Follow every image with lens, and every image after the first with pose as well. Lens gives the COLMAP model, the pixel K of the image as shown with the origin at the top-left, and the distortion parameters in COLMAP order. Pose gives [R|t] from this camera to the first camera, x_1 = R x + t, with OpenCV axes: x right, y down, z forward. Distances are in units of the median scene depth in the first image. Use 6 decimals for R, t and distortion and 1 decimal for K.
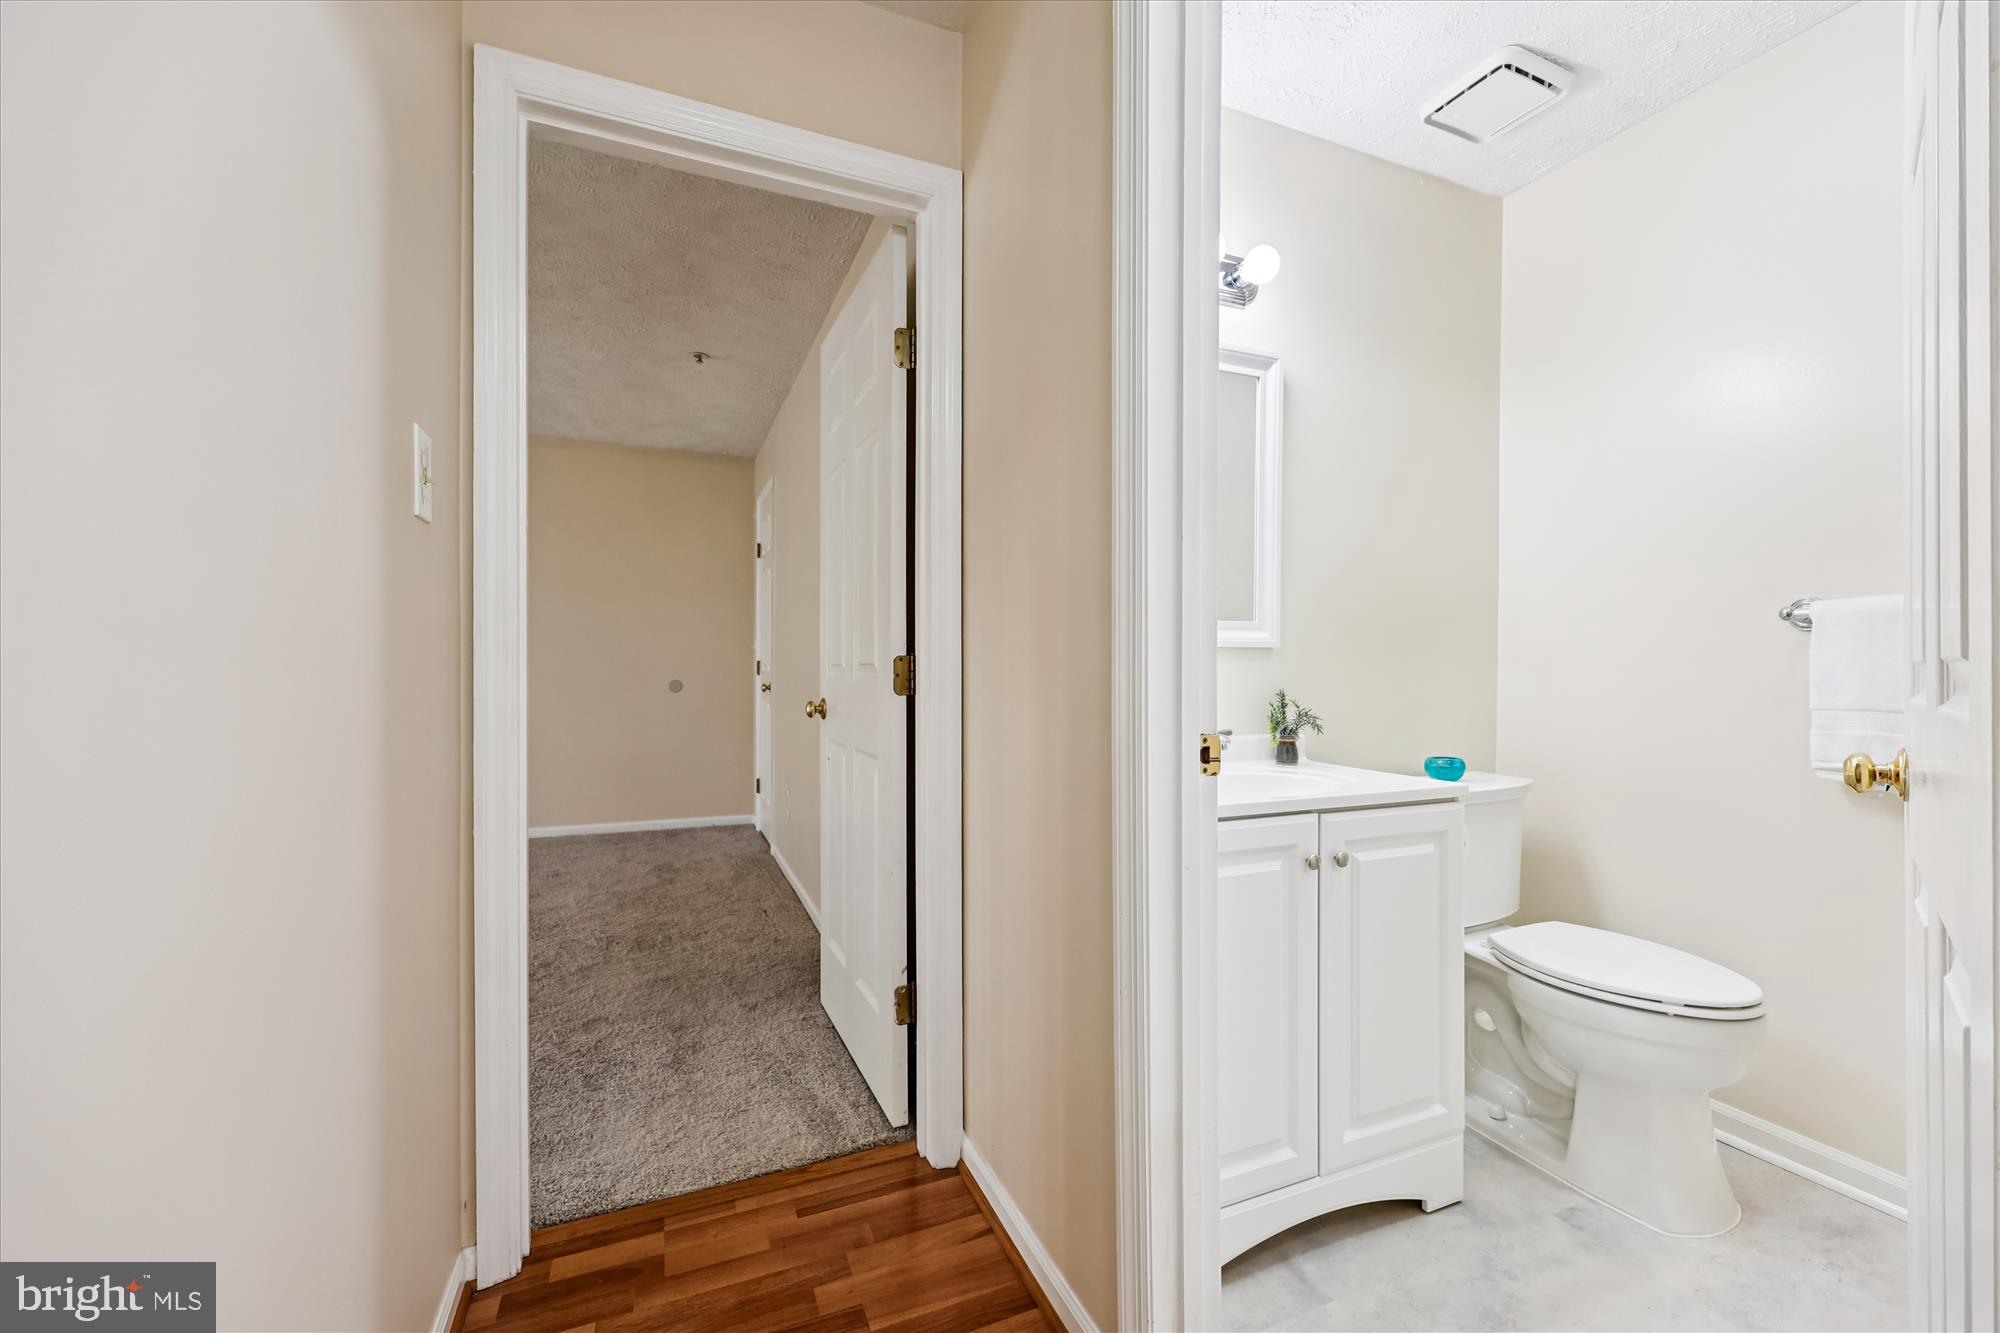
lens RADIAL K [[811.6, 0, 1008.6], [0, 811.6, 670.5], [0, 0, 1]] dist [0.002459, 0.000477]
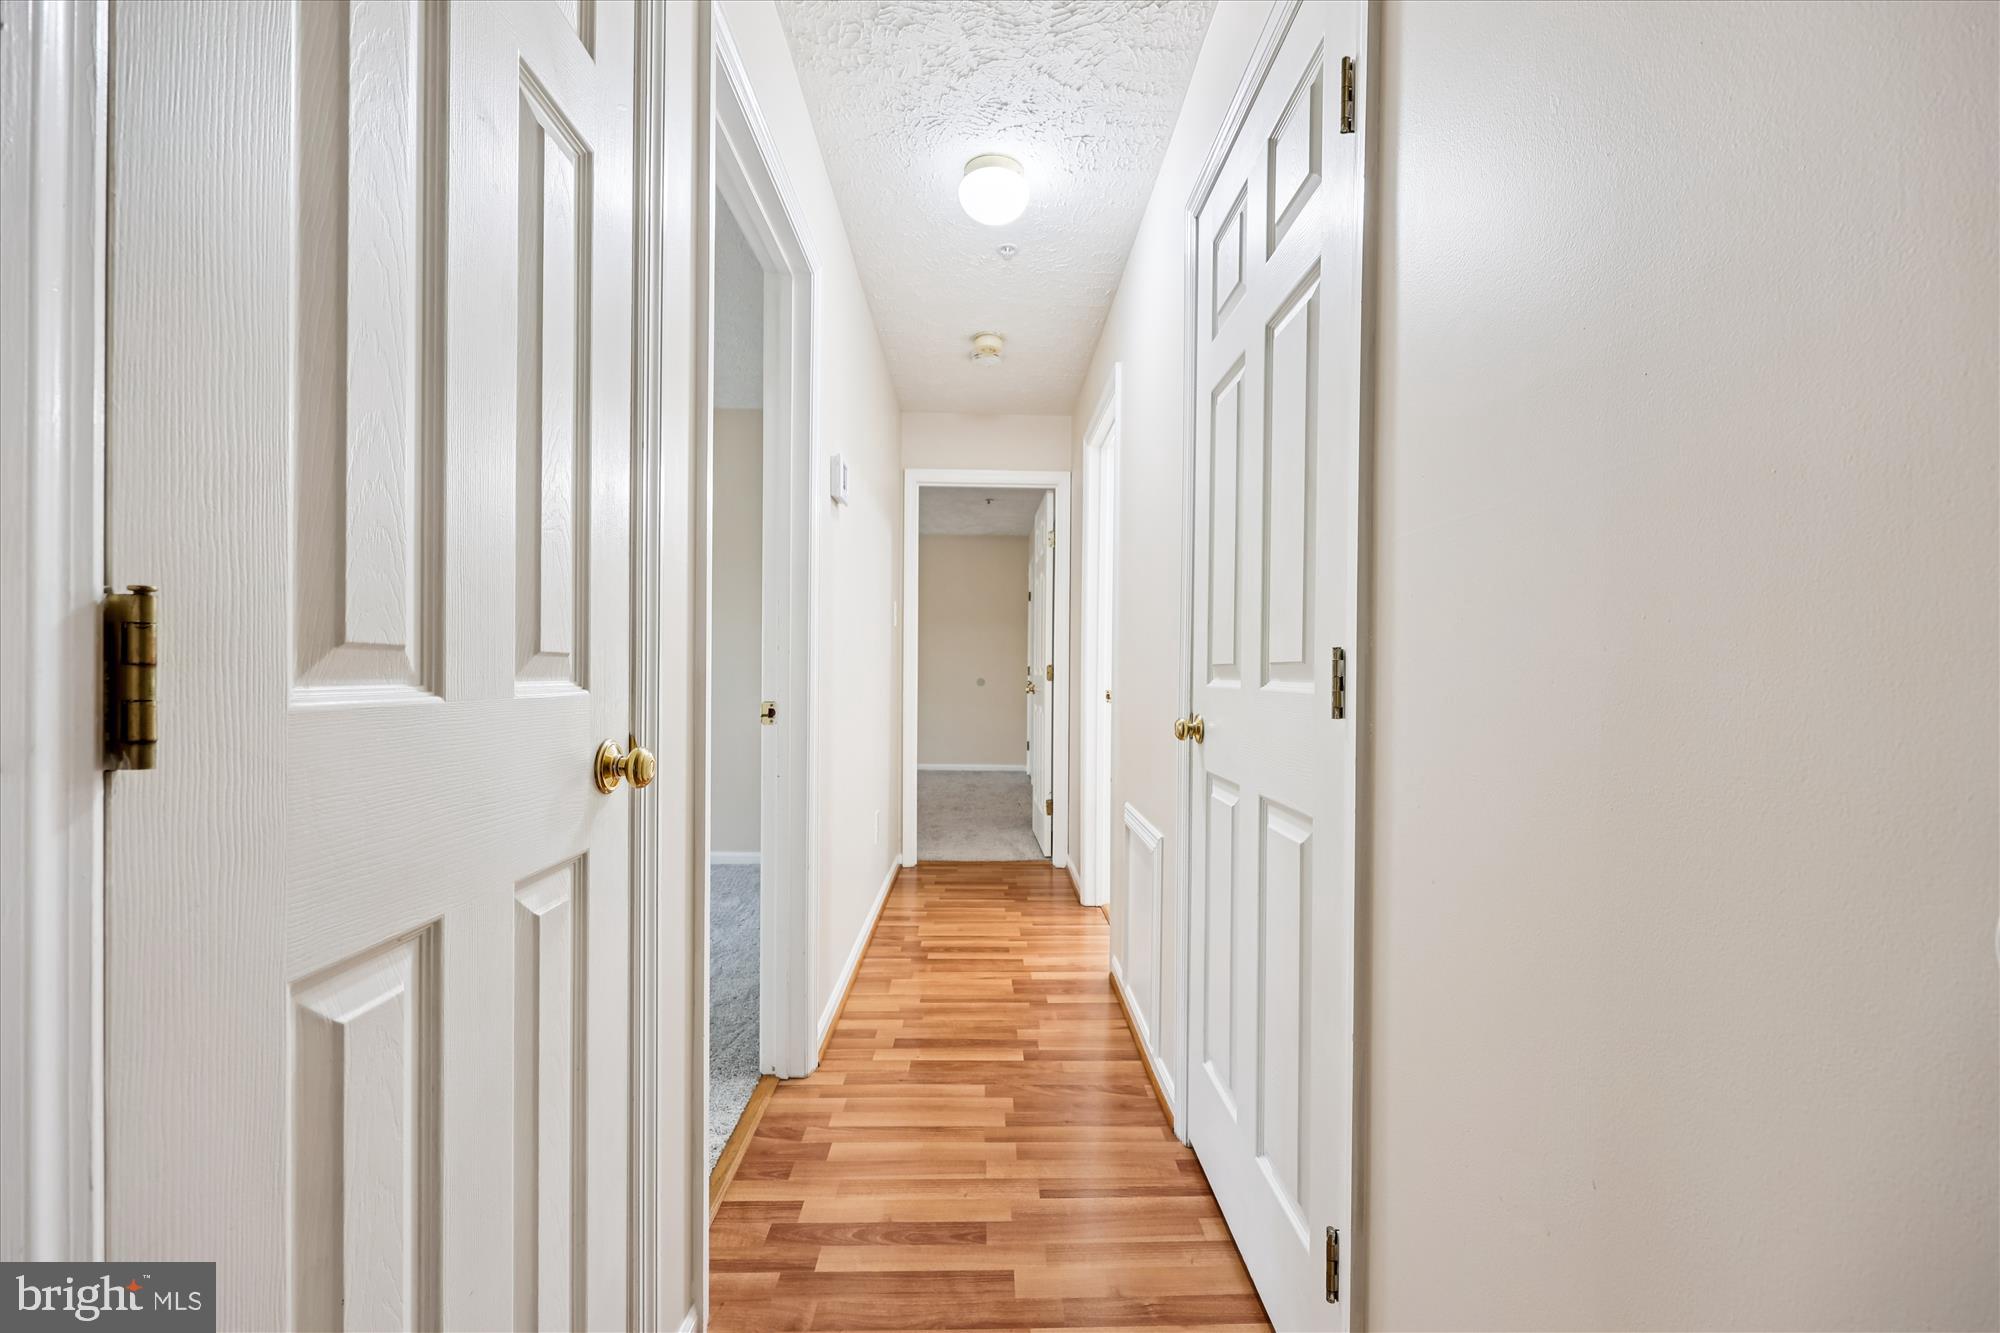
lens RADIAL K [[811.6, 0, 1008.6], [0, 811.6, 670.5], [0, 0, 1]] dist [0.002459, 0.000477]
pose [[0.929019, 0.003534, -0.370016, 0.342985], [-0.006241, 0.999962, -0.006119, 0.007922], [0.369980, 0.007994, 0.929005, -0.687559]]
